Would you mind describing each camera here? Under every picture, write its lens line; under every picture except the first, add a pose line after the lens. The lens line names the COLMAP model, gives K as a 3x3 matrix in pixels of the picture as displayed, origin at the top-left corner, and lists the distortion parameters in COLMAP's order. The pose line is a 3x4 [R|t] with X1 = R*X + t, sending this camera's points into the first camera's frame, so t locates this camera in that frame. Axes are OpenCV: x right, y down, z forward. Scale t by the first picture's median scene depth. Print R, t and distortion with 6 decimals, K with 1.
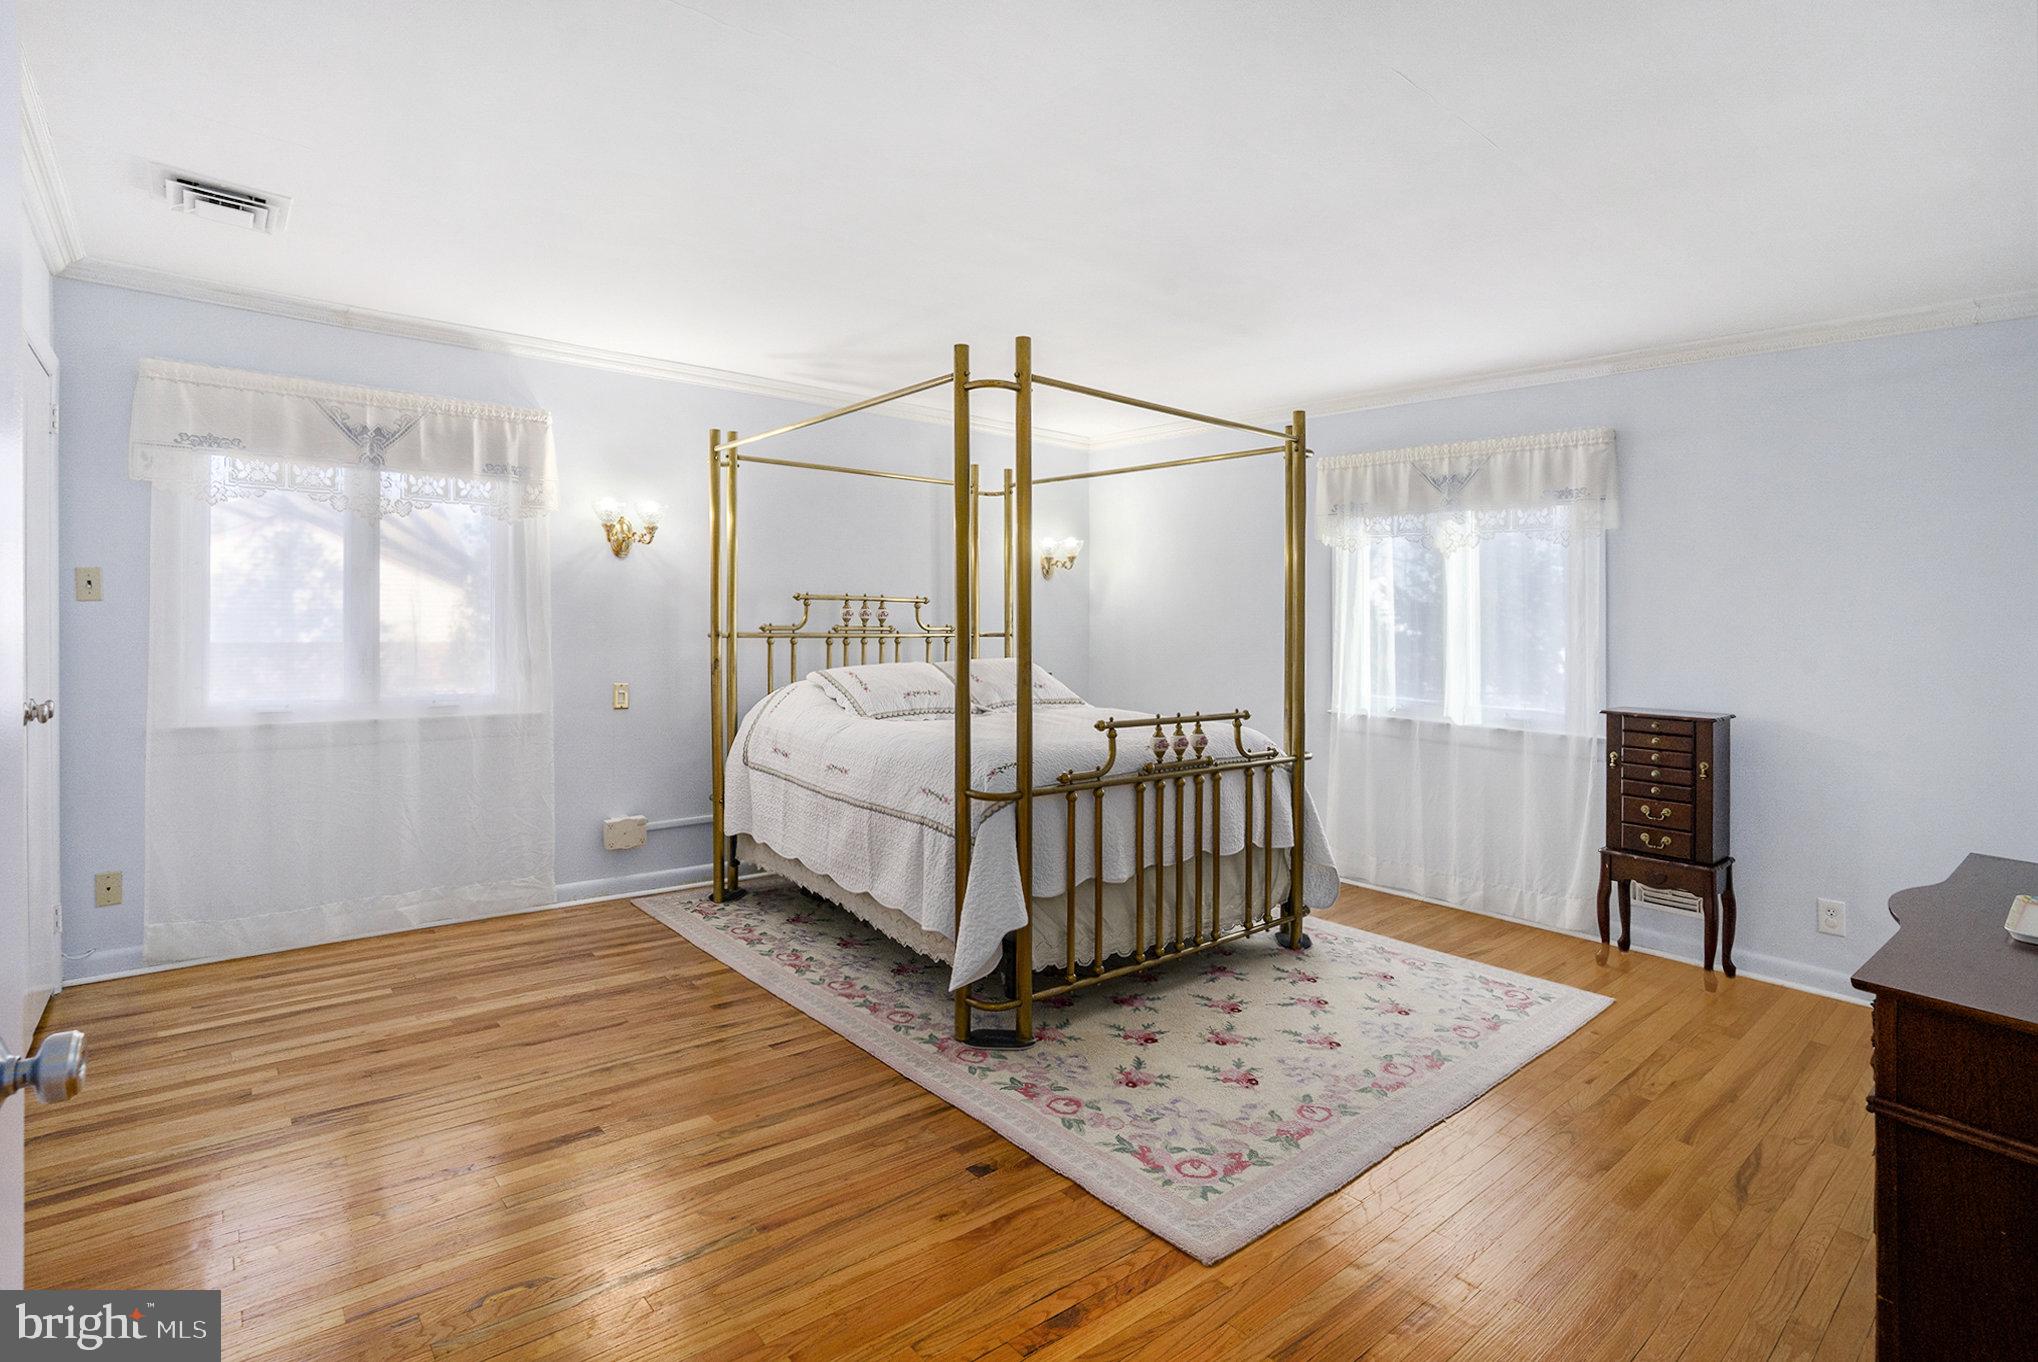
lens RADIAL K [[1007.4, 0, 1019.0], [0, 1007.4, 670.6], [0, 0, 1]] dist [-0.016355, 0.002793]
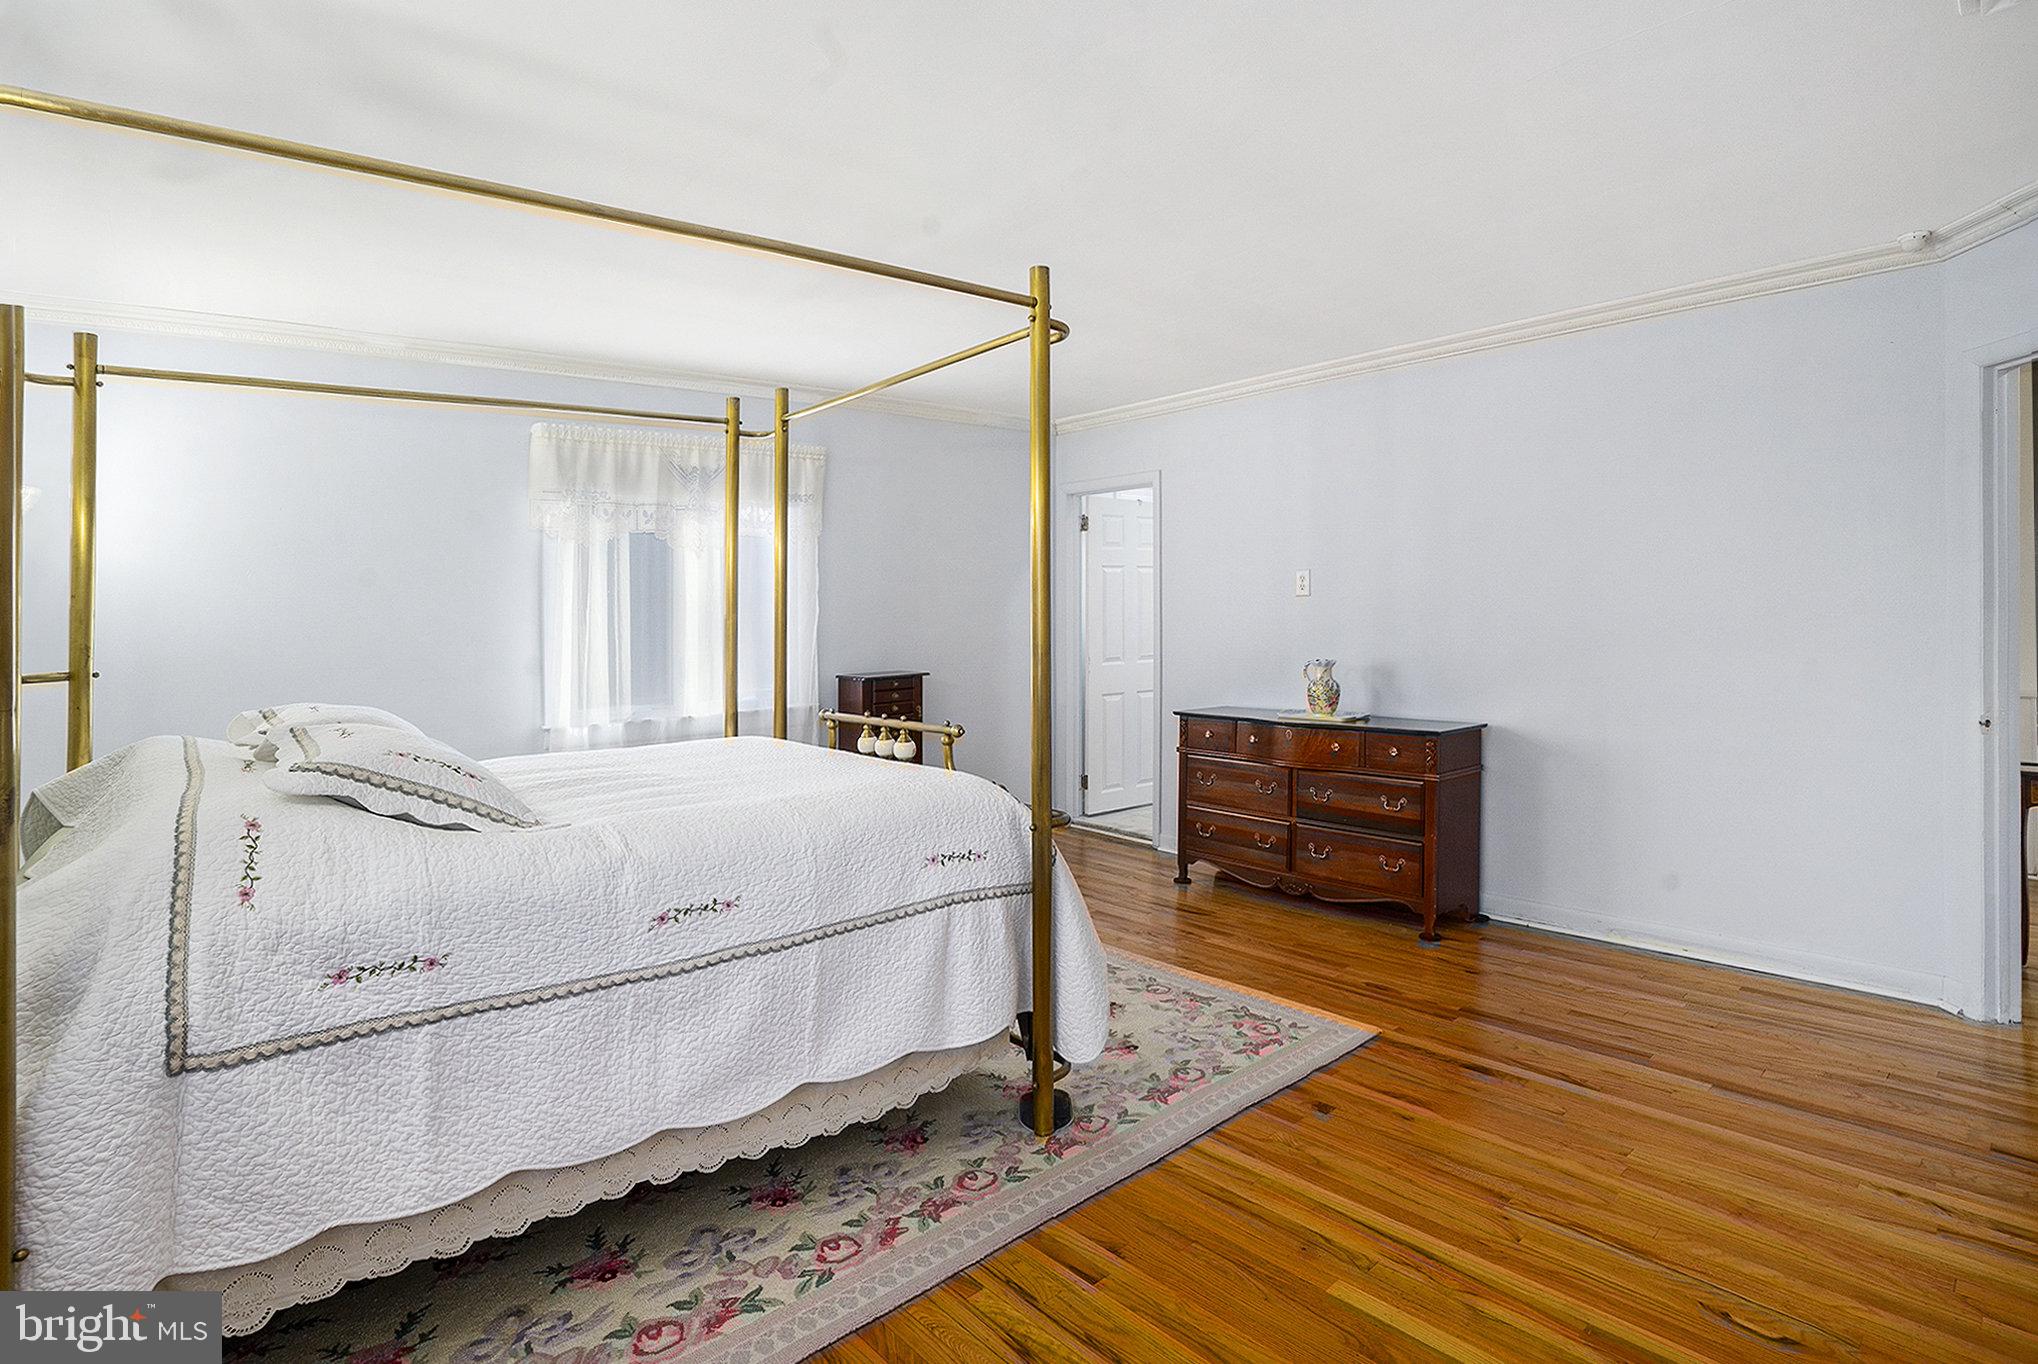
lens RADIAL K [[1007.4, 0, 1012.0], [0, 1007.4, 606.7], [0, 0, 1]] dist [-0.016355, 0.002793]
pose [[-0.053266, 0.004802, 0.998569, -0.910633], [0.036978, 0.999312, -0.002833, -0.064360], [-0.997895, 0.036774, -0.053407, 1.093273]]
